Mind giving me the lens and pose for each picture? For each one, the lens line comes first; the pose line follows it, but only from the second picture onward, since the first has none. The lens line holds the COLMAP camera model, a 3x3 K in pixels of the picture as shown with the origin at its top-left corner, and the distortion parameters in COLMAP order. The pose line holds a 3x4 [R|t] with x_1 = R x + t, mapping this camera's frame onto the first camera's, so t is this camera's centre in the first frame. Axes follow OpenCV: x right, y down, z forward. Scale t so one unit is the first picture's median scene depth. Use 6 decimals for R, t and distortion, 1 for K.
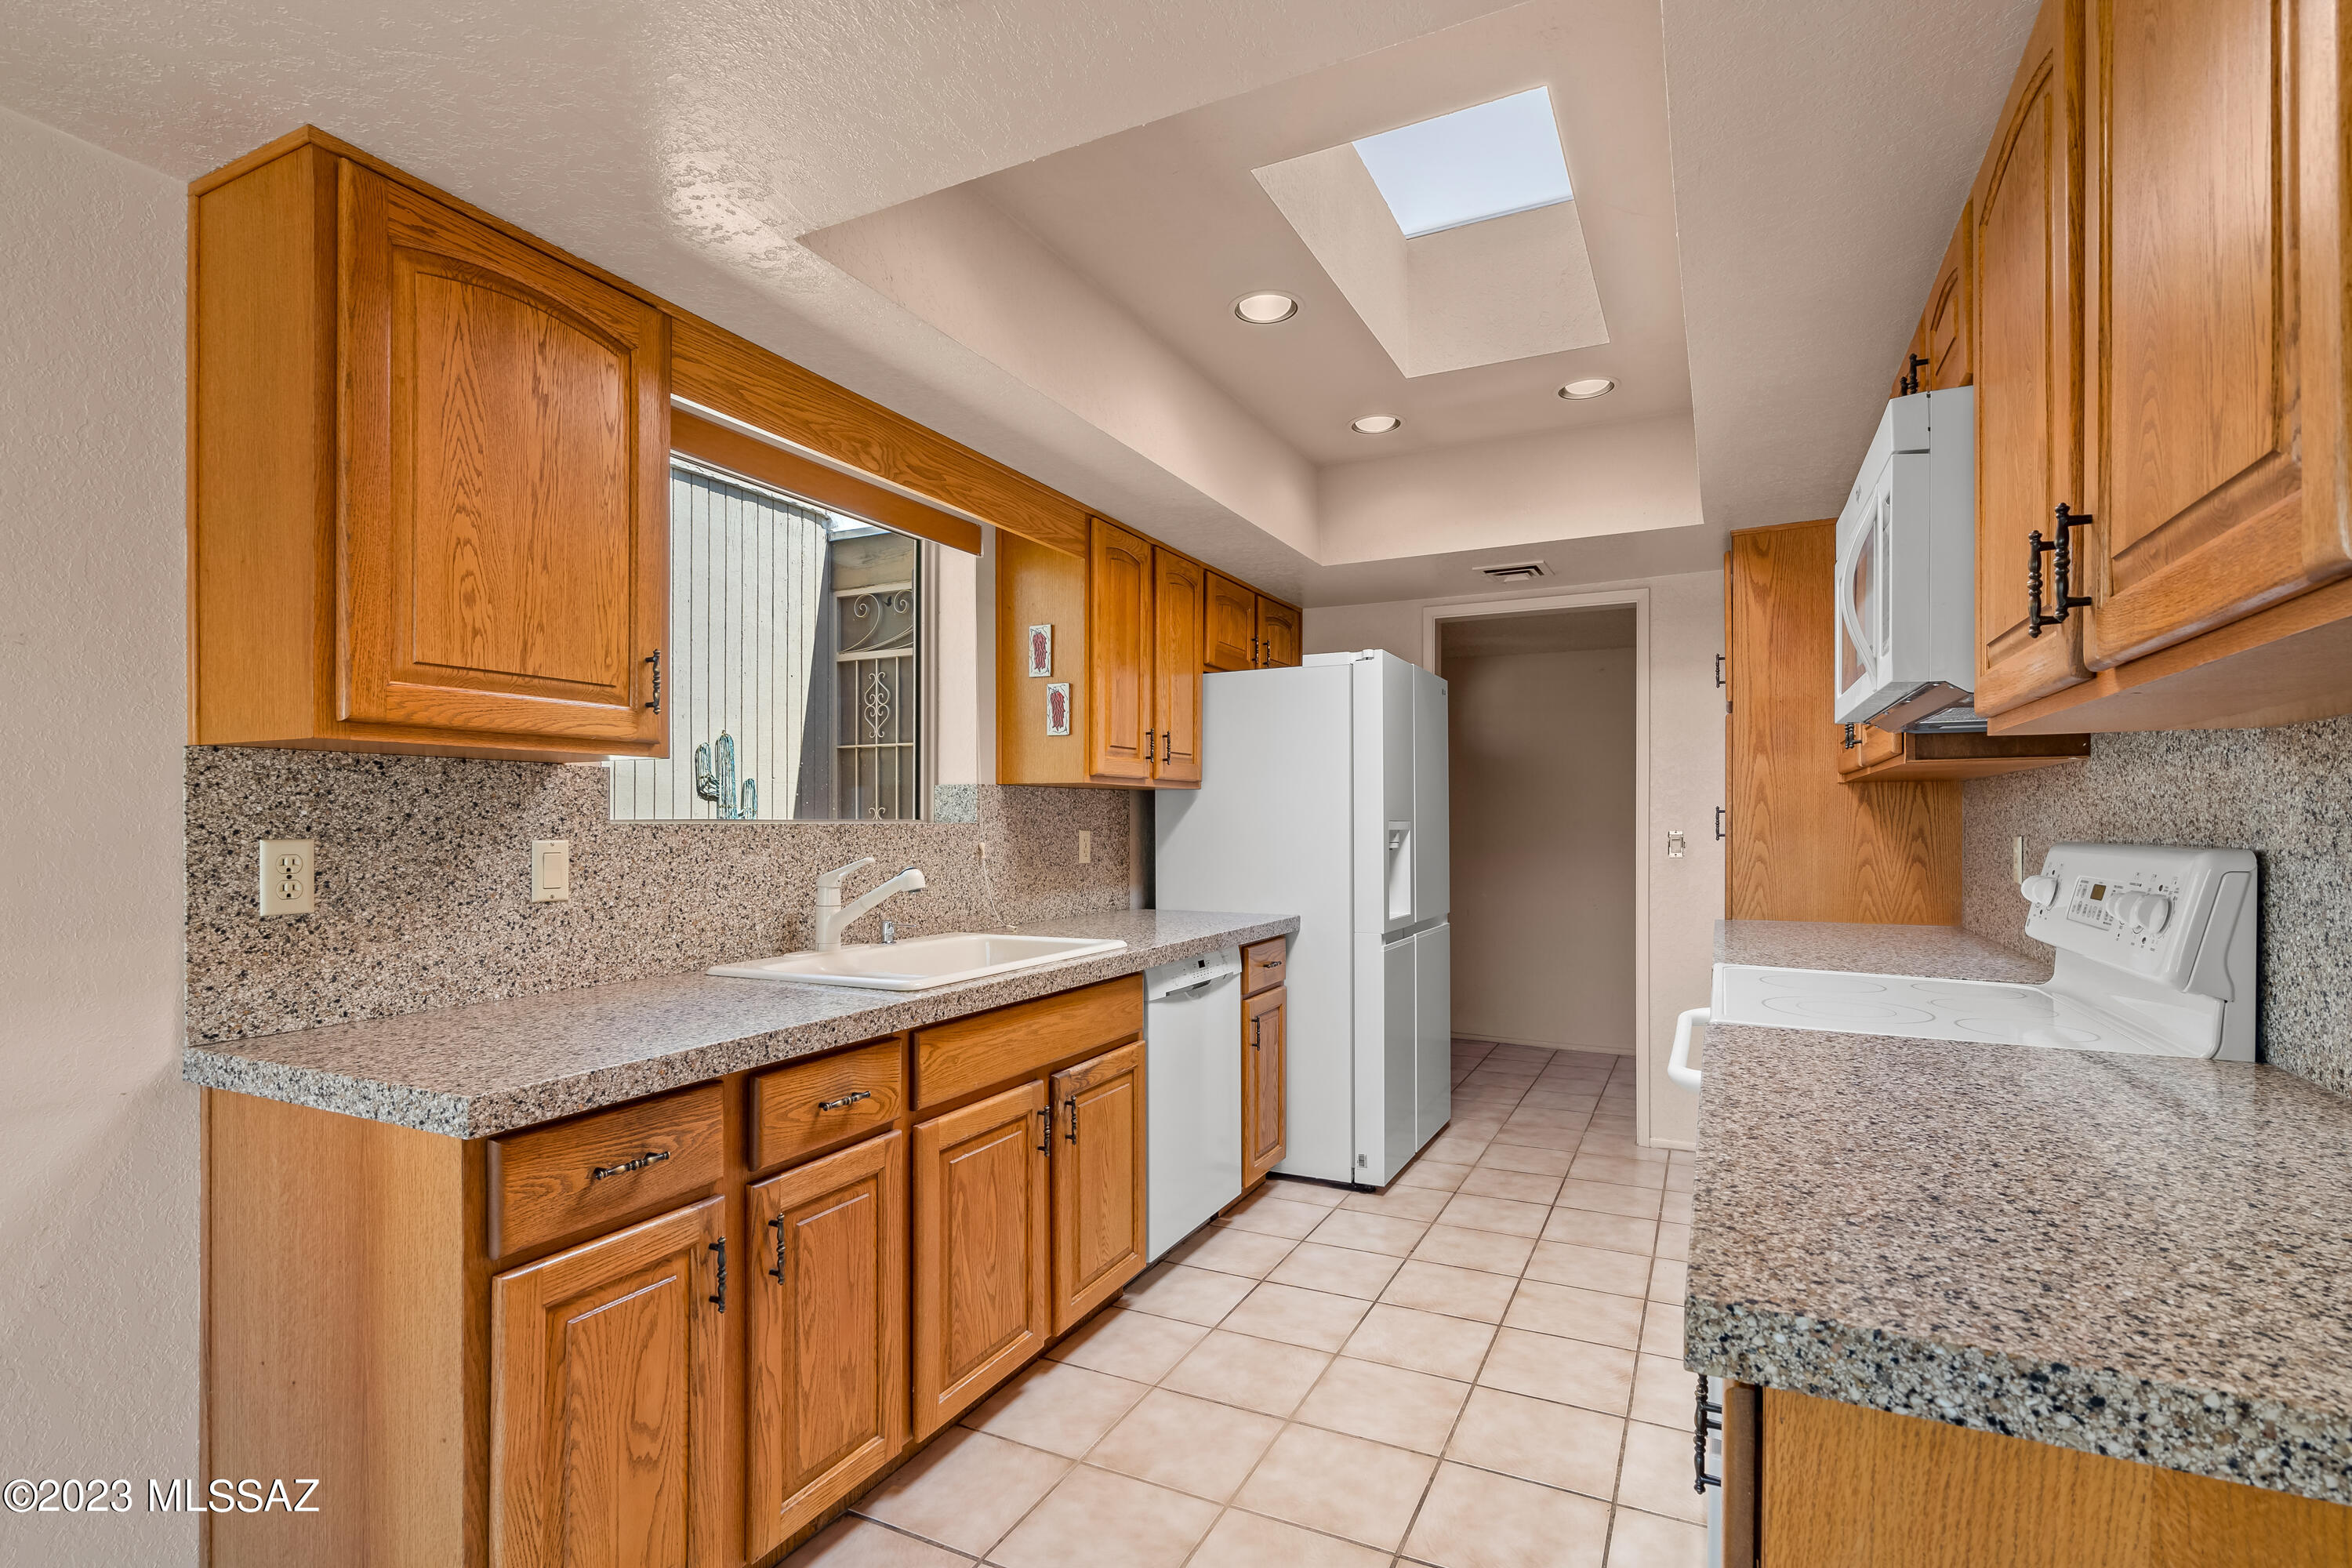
lens RADIAL K [[1099.1, 0, 1185.2], [0, 1099.1, 832.4], [0, 0, 1]] dist [-0.004874, 0.000142]
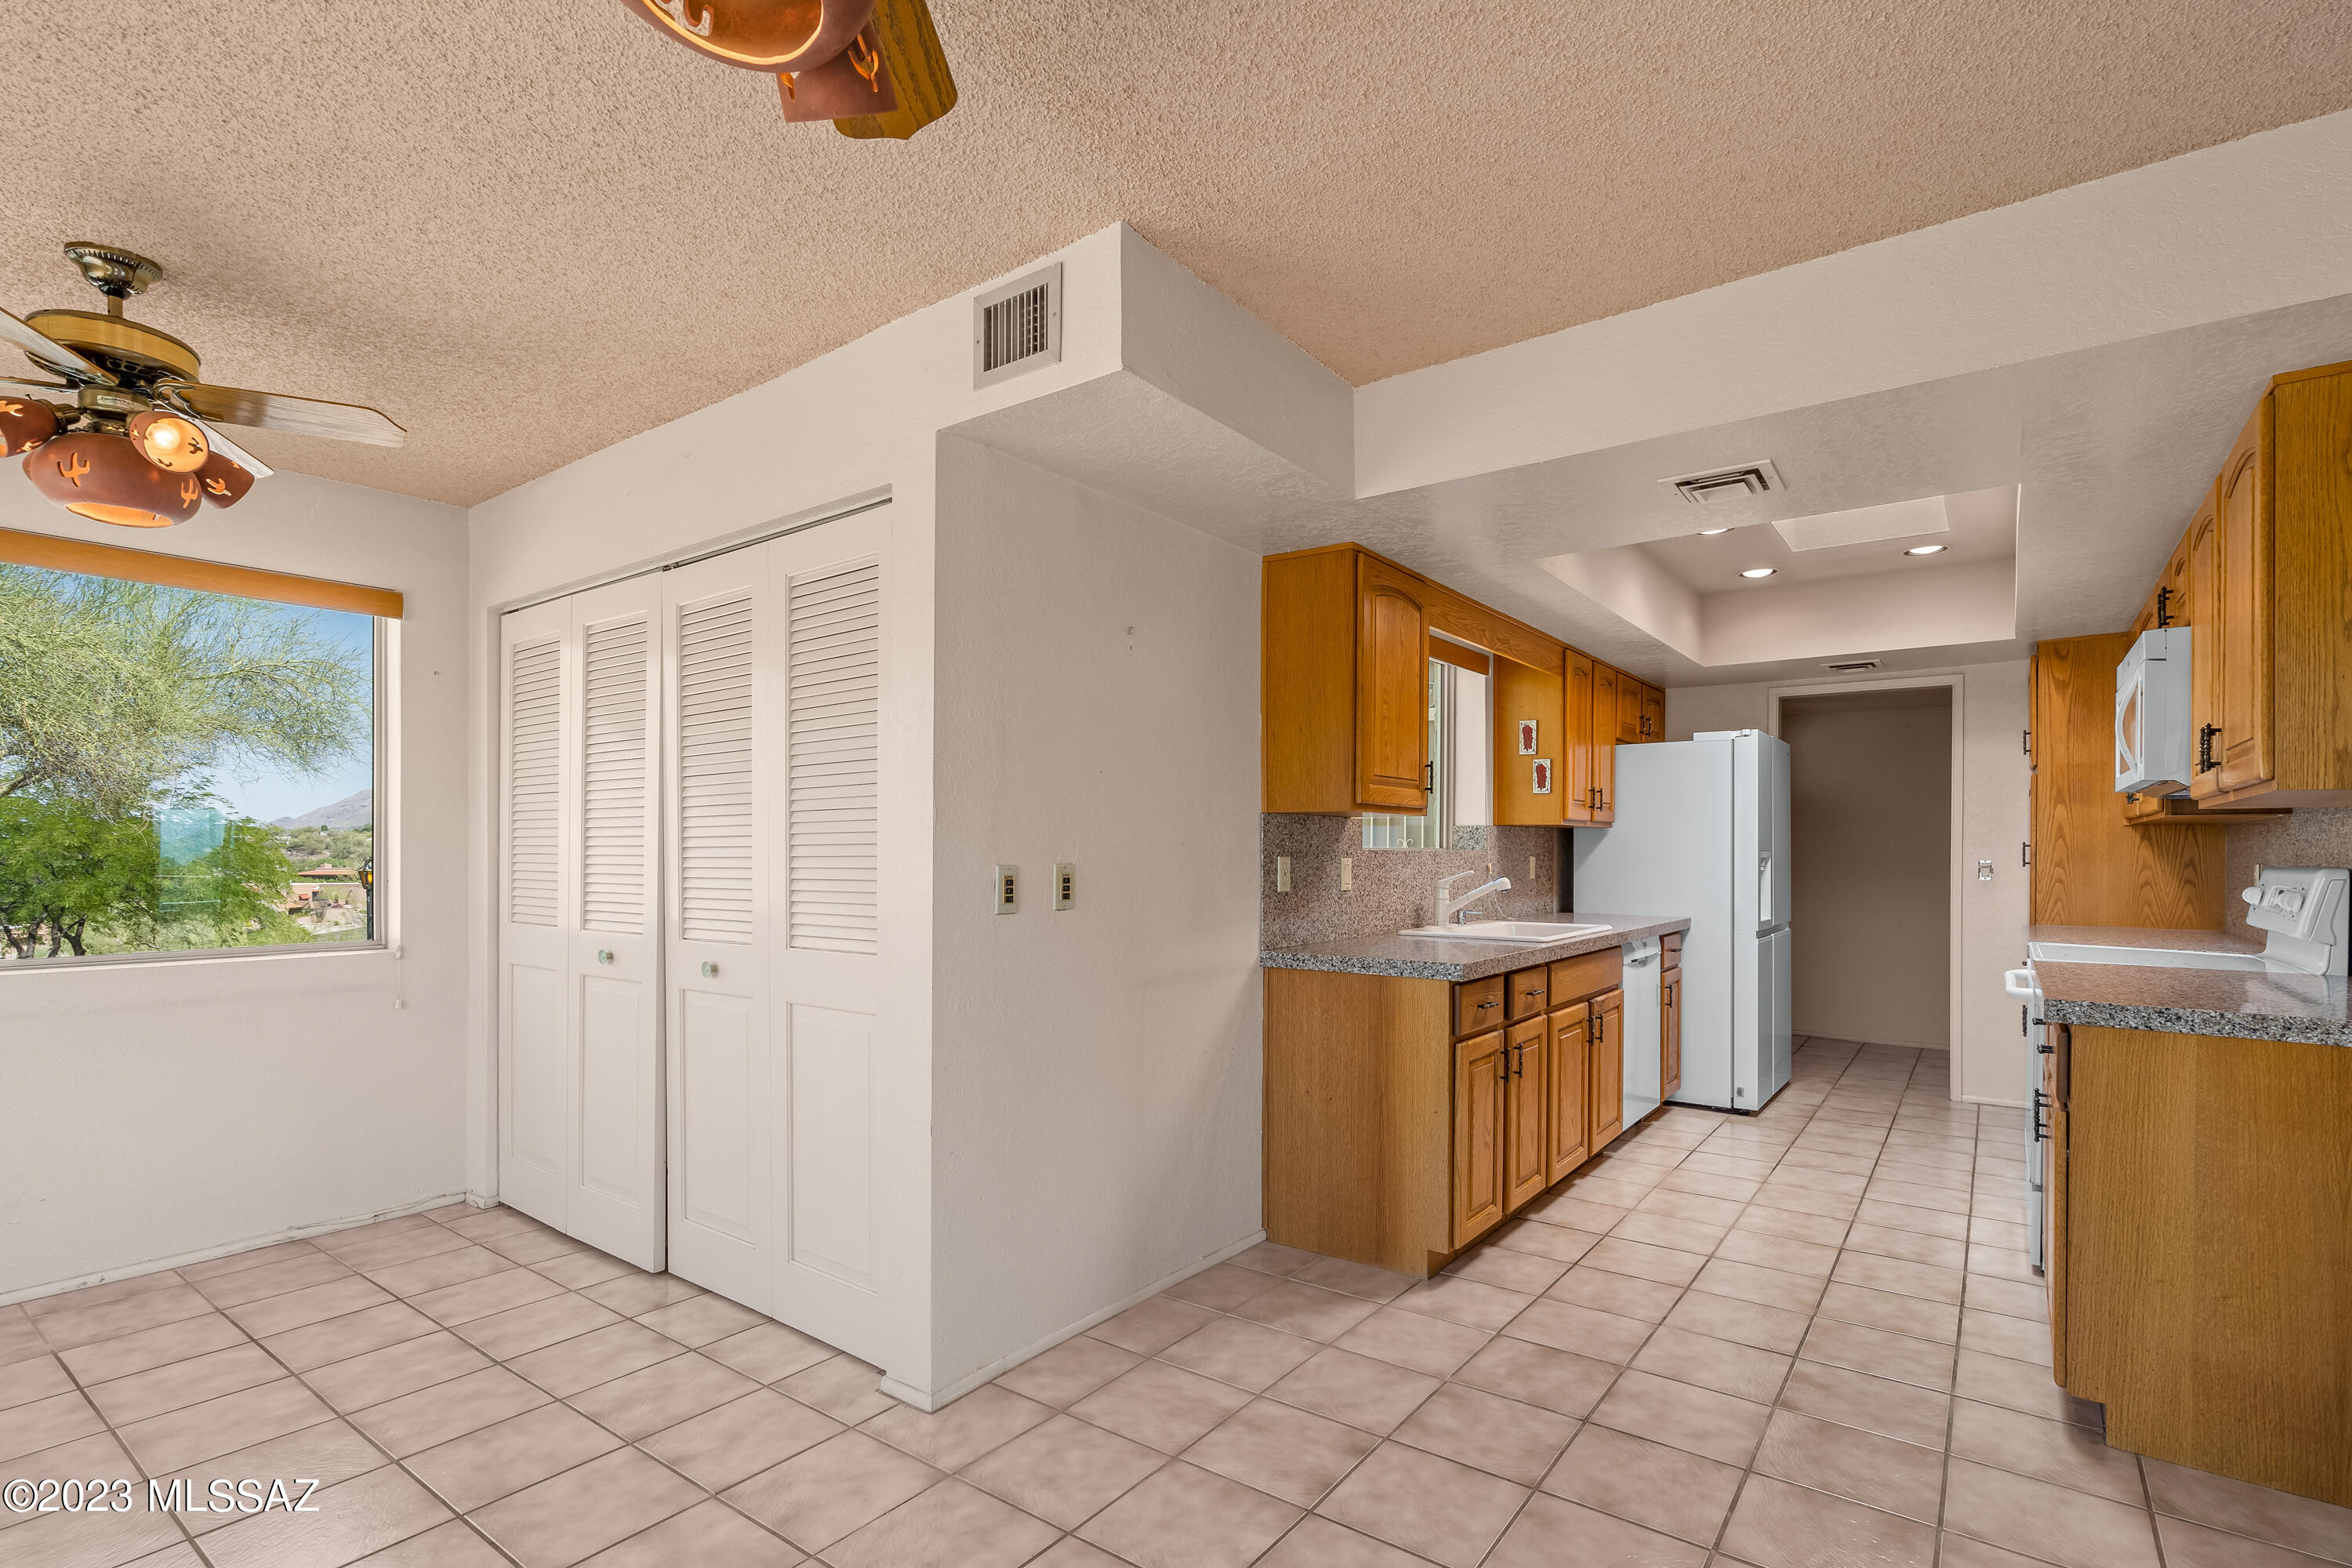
lens RADIAL K [[1084.2, 0, 1212.4], [0, 1084.2, 855.0], [0, 0, 1]] dist [0.001918, 0.000505]
pose [[0.984856, 0.007627, -0.173205, -0.299669], [-0.008373, 0.999959, -0.003577, 0.006257], [0.173170, 0.004973, 0.984879, -0.548836]]
